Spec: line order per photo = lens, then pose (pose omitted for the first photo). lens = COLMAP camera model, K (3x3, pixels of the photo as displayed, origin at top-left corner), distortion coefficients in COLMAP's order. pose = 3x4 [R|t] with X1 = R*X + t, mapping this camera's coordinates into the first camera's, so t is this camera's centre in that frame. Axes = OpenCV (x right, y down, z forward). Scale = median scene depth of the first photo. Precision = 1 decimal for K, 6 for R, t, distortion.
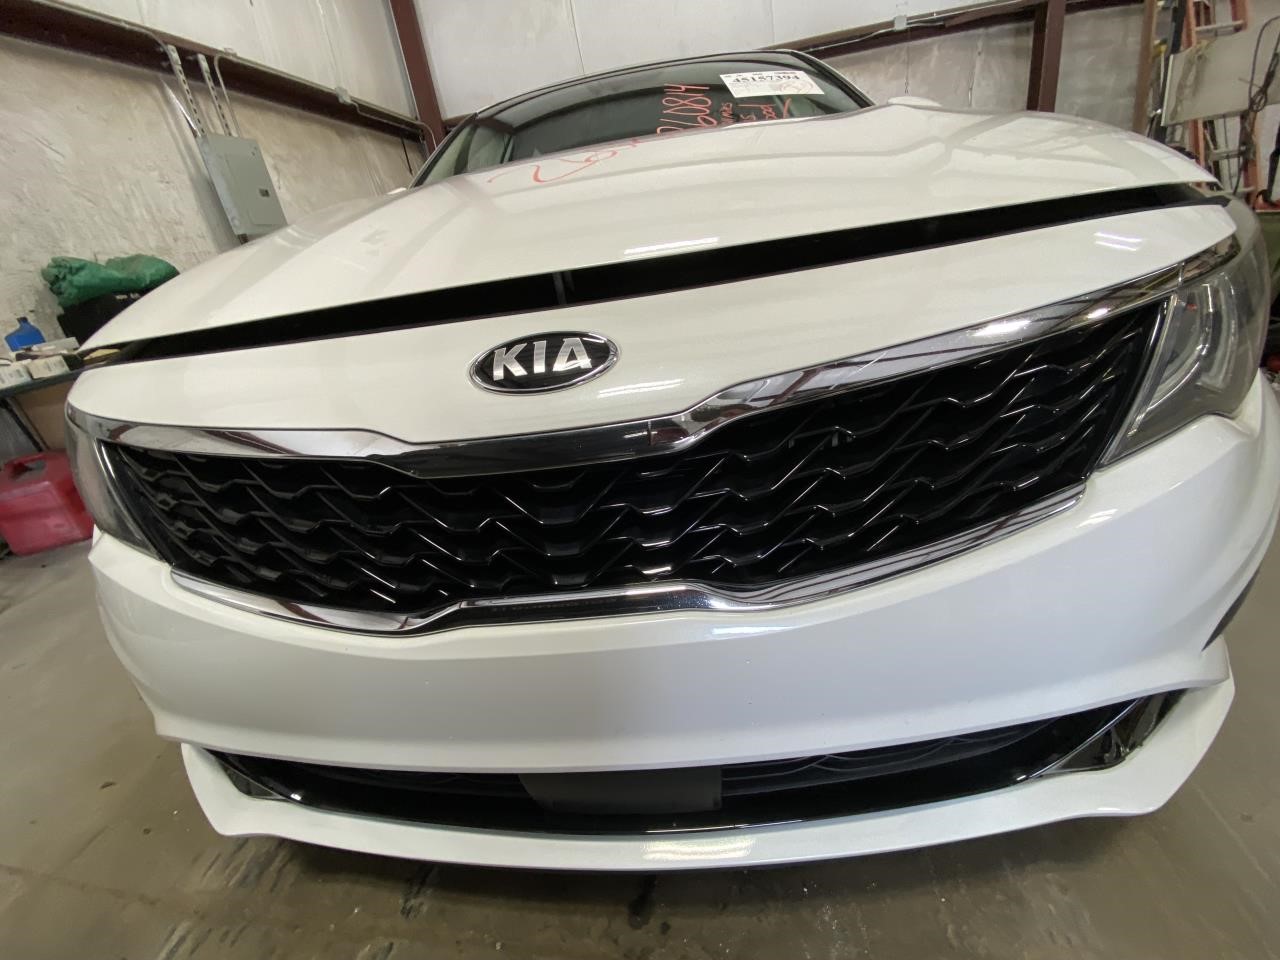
lens RADIAL K [[516.4, 0, 640.0], [0, 516.4, 480.0], [0, 0, 1]] dist [0.012710, -0.016539]
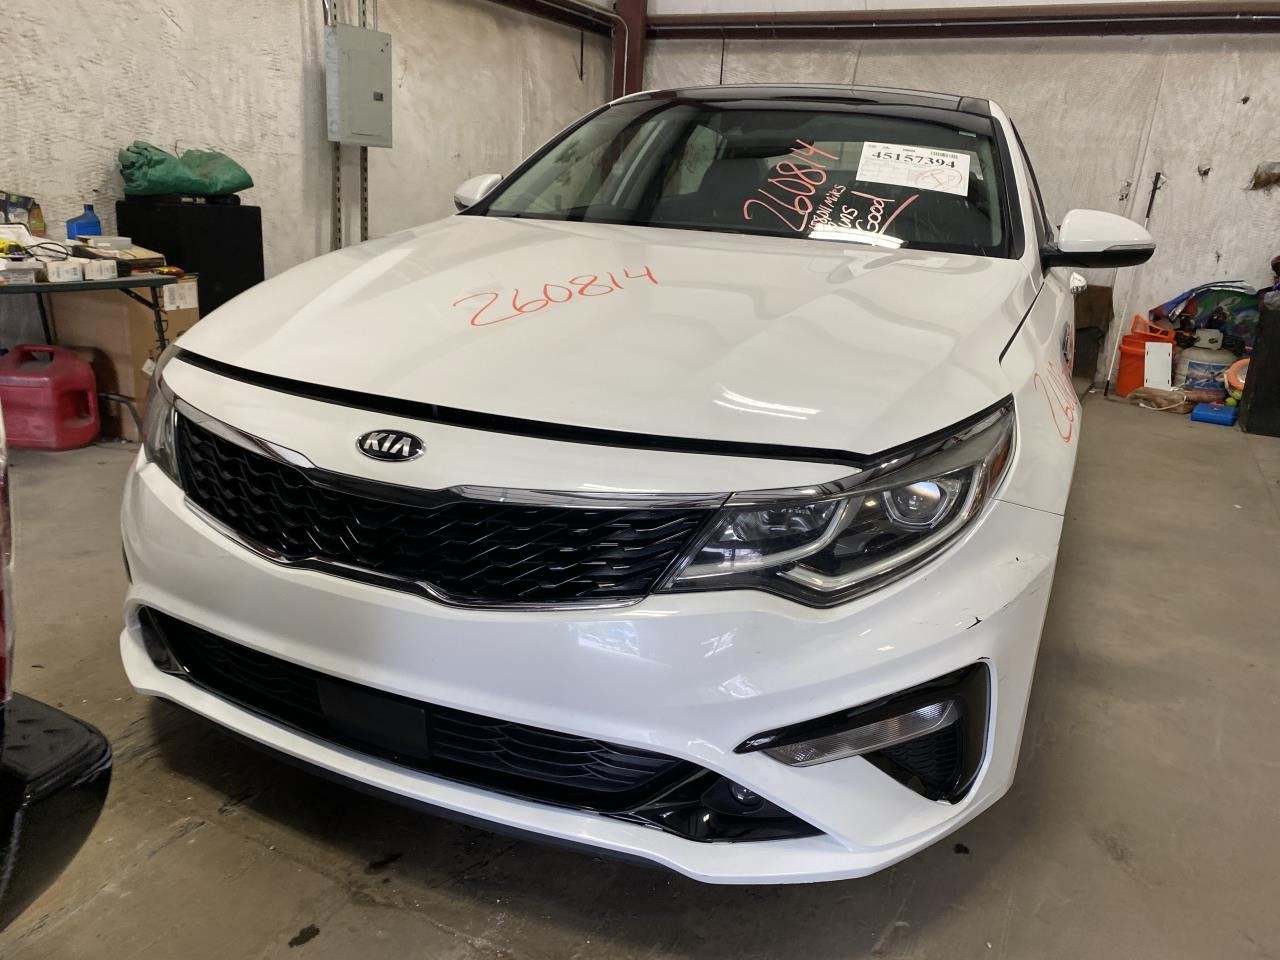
lens RADIAL K [[986.4, 0, 646.5], [0, 986.4, 458.1], [0, 0, 1]] dist [0.000395, -0.003573]
pose [[0.925874, 0.278184, -0.255678, 0.253191], [-0.311059, 0.945337, -0.097874, -0.019033], [0.214475, 0.170150, 0.961795, -0.355971]]
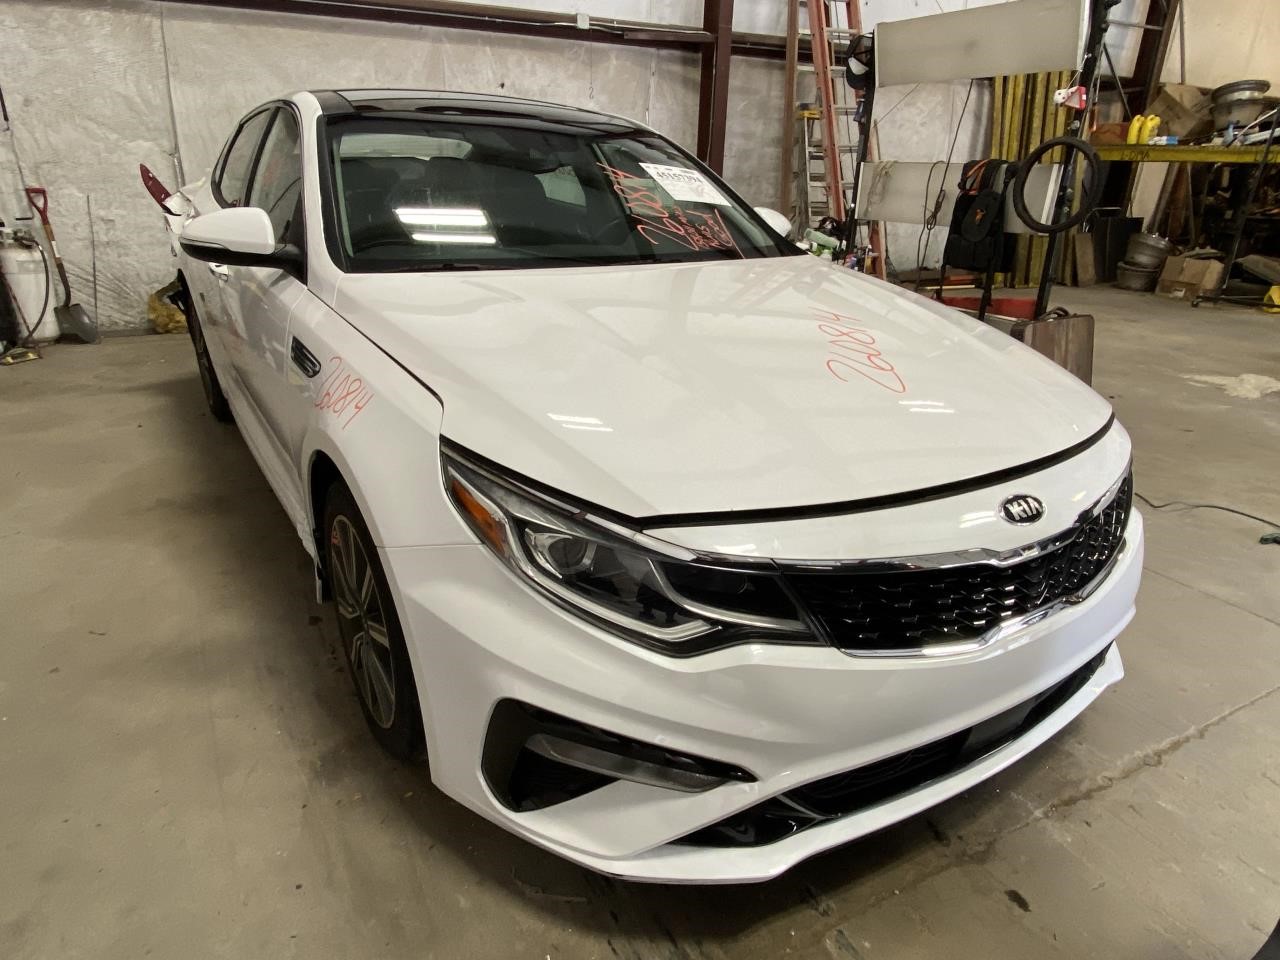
lens RADIAL K [[790.5, 0, 645.0], [0, 790.5, 496.5], [0, 0, 1]] dist [0.025341, -0.021850]
pose [[0.788262, -0.075935, 0.610636, -0.557975], [0.117651, 0.992648, -0.028434, -0.058075], [-0.603987, 0.094256, 0.791401, -0.118146]]
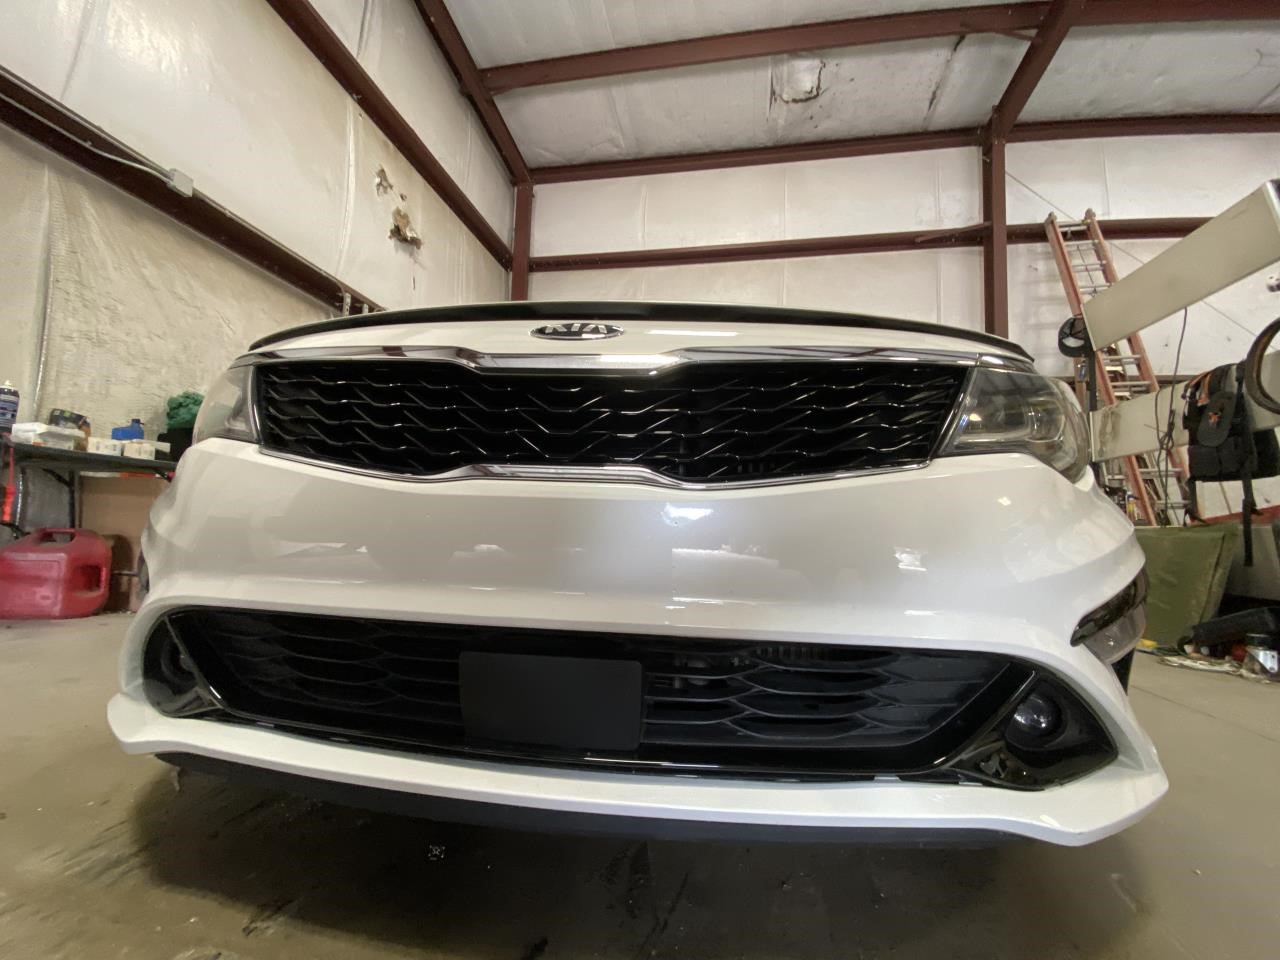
lens RADIAL K [[516.4, 0, 640.0], [0, 516.4, 480.0], [0, 0, 1]] dist [0.012710, -0.016539]
pose [[0.983213, 0.174518, -0.053248, 0.026651], [-0.178383, 0.858048, -0.481595, 0.140148], [-0.038358, 0.483009, 0.874775, -0.031580]]
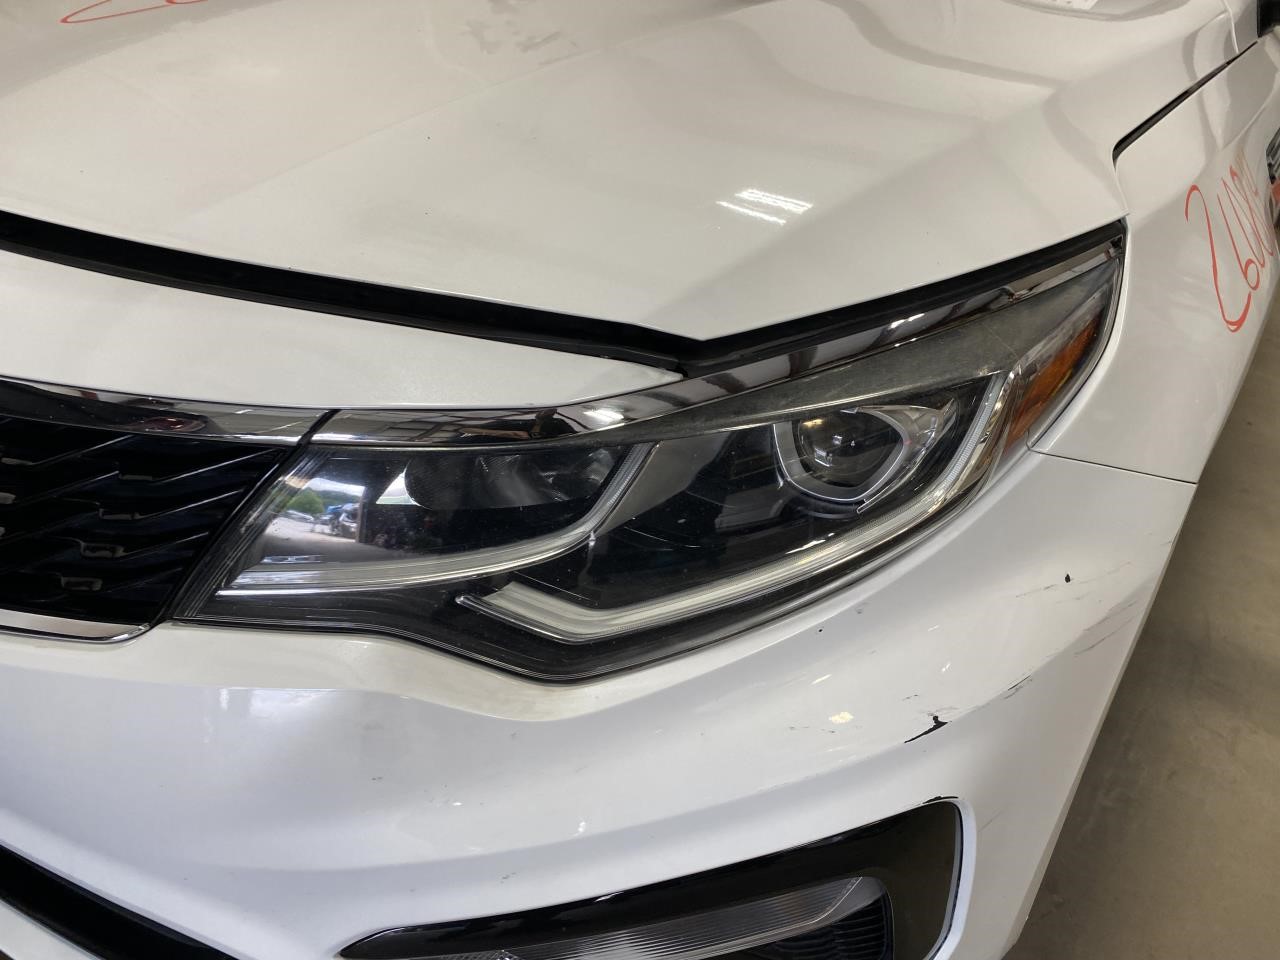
lens RADIAL K [[962.0, 0, 640.7], [0, 962.0, 502.5], [0, 0, 1]] dist [-0.006586, -0.006370]
pose [[0.854490, 0.402227, -0.328727, 0.303622], [-0.373201, 0.915523, 0.150129, -0.106734], [0.361343, -0.005603, 0.932416, -0.015920]]
